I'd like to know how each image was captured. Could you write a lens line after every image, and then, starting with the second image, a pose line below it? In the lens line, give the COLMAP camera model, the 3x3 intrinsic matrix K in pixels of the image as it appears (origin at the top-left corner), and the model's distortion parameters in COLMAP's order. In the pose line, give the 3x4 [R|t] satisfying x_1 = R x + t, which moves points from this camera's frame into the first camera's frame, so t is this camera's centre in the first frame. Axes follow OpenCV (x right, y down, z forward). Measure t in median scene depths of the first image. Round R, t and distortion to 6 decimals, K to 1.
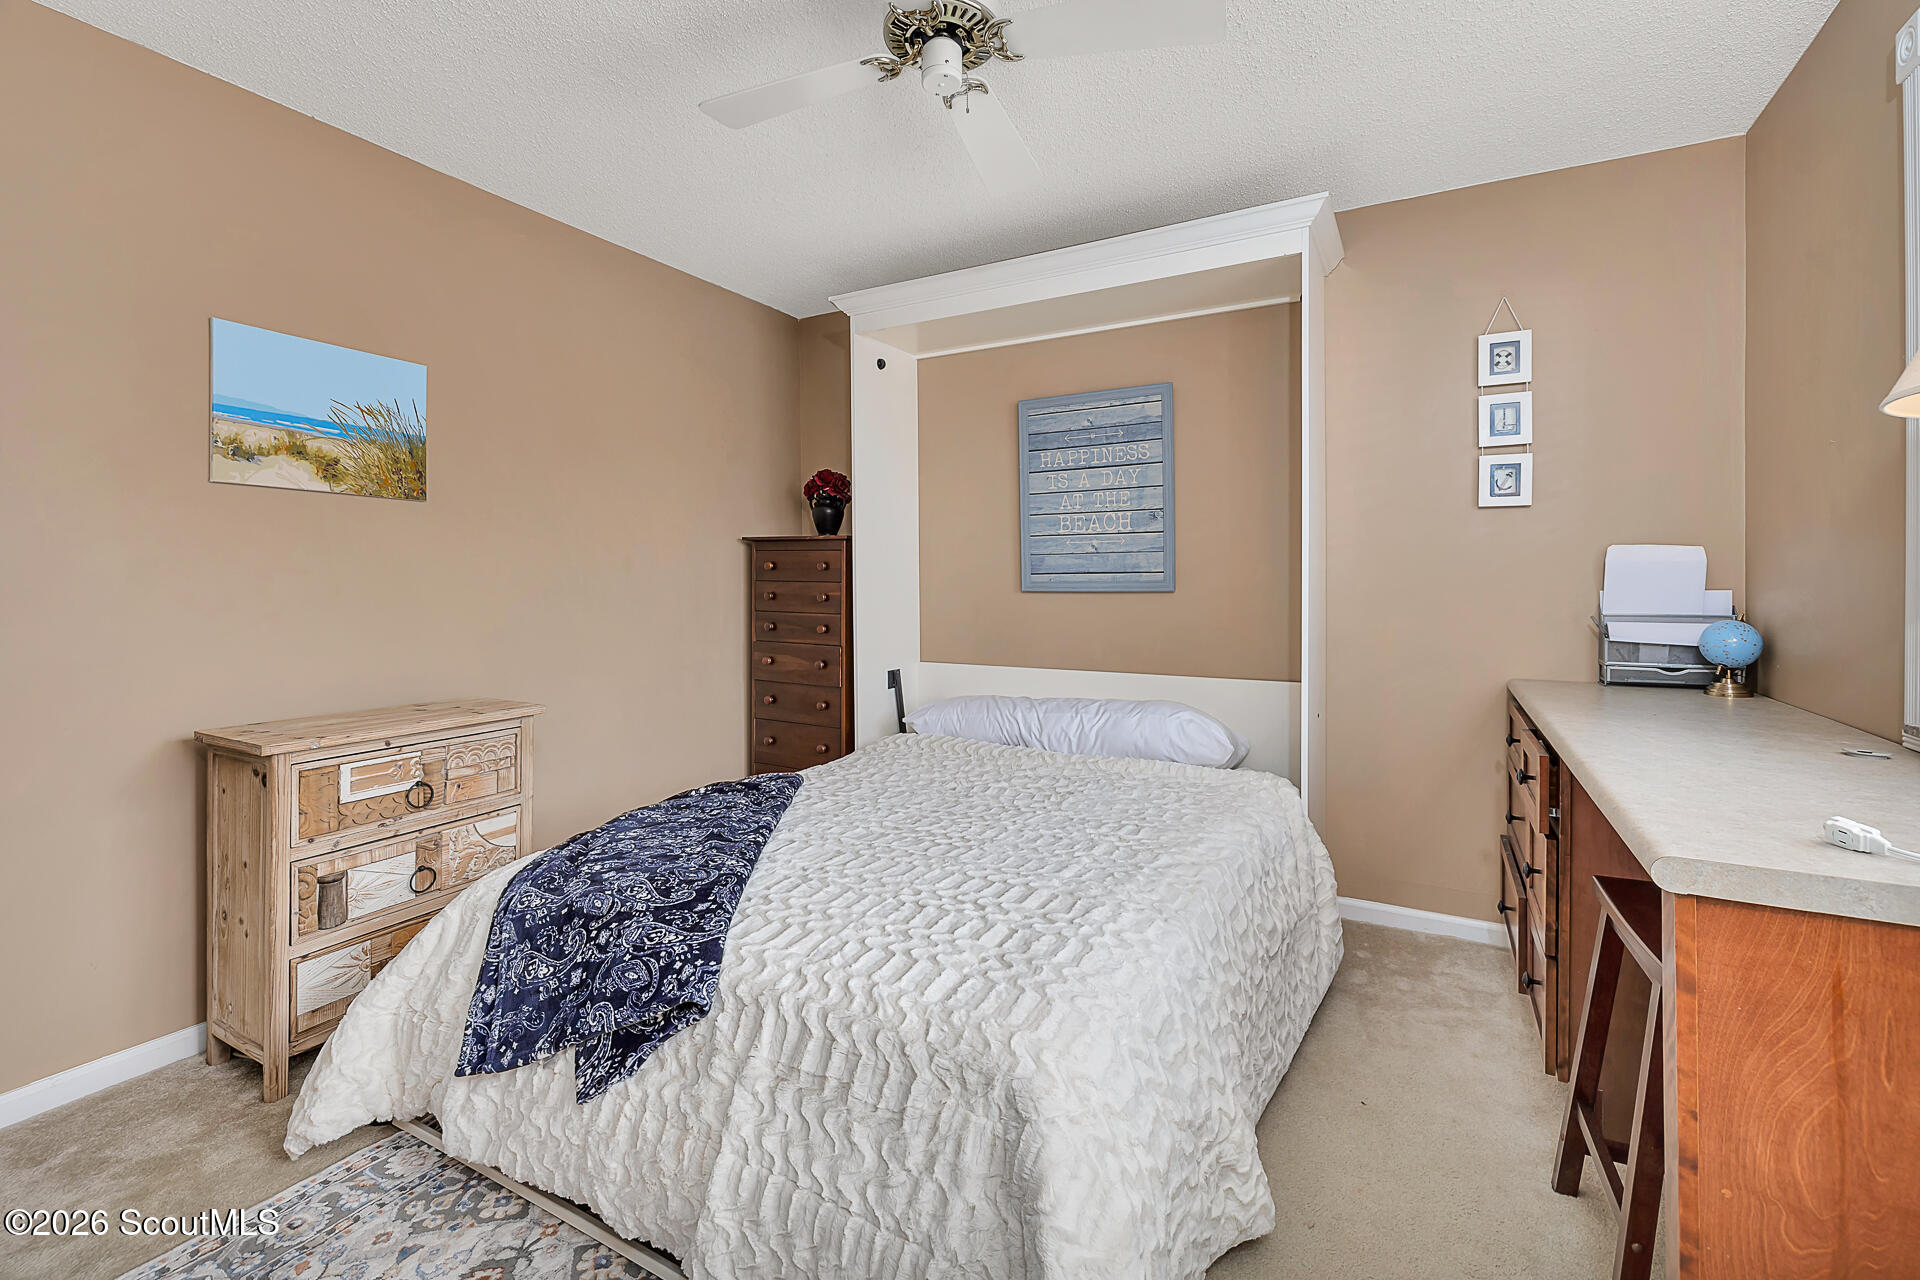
lens RADIAL K [[838.9, 0, 973.4], [0, 838.9, 565.8], [0, 0, 1]] dist [-0.000220, 0.000299]
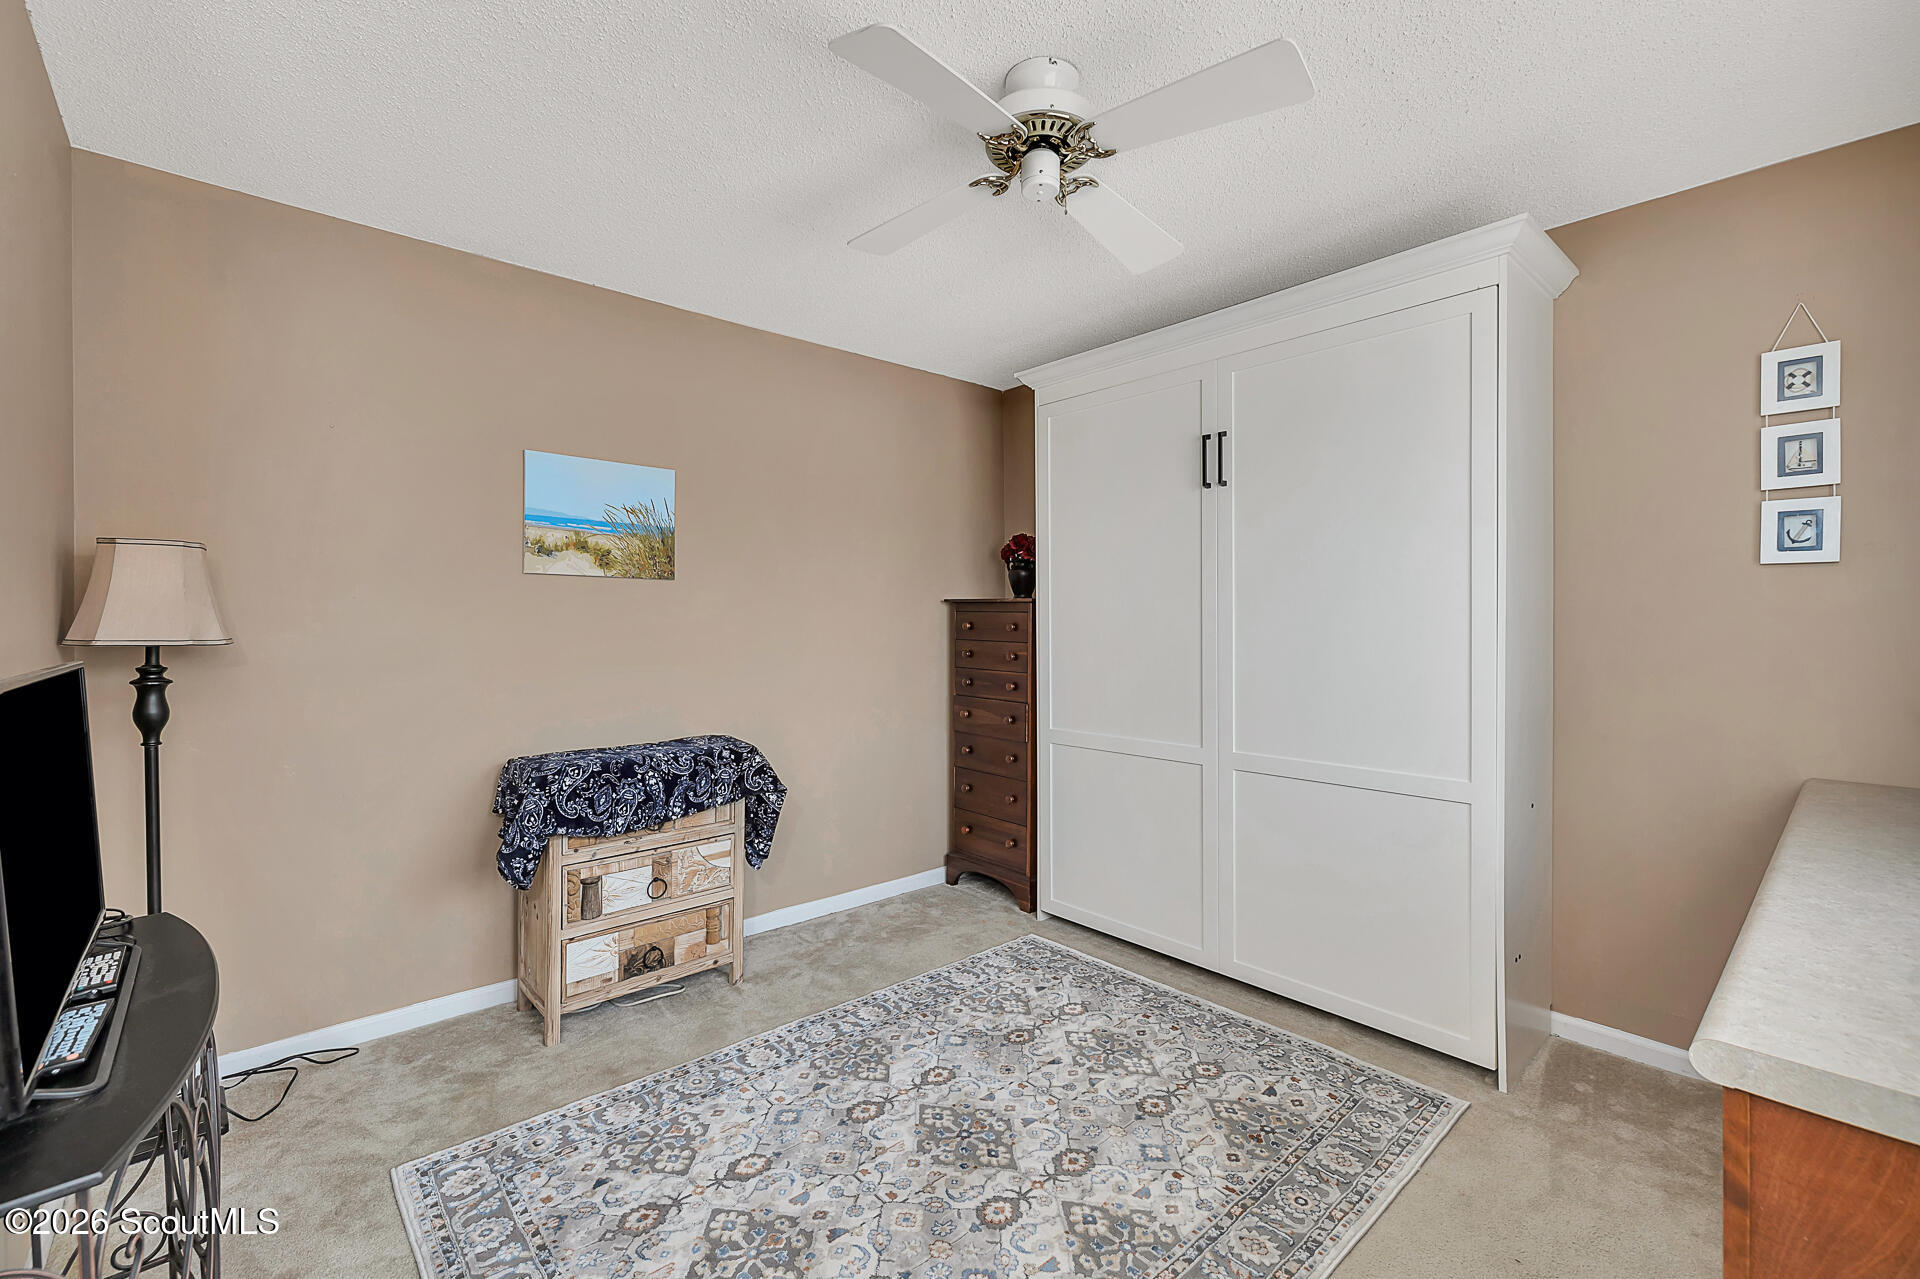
lens RADIAL K [[826.0, 0, 960.9], [0, 826.0, 604.7], [0, 0, 1]] dist [-0.000113, -0.000310]
pose [[0.945422, -0.005102, -0.325808, 0.165526], [0.004061, 0.999984, -0.003875, -0.039641], [0.325822, 0.002341, 0.945428, -0.015251]]
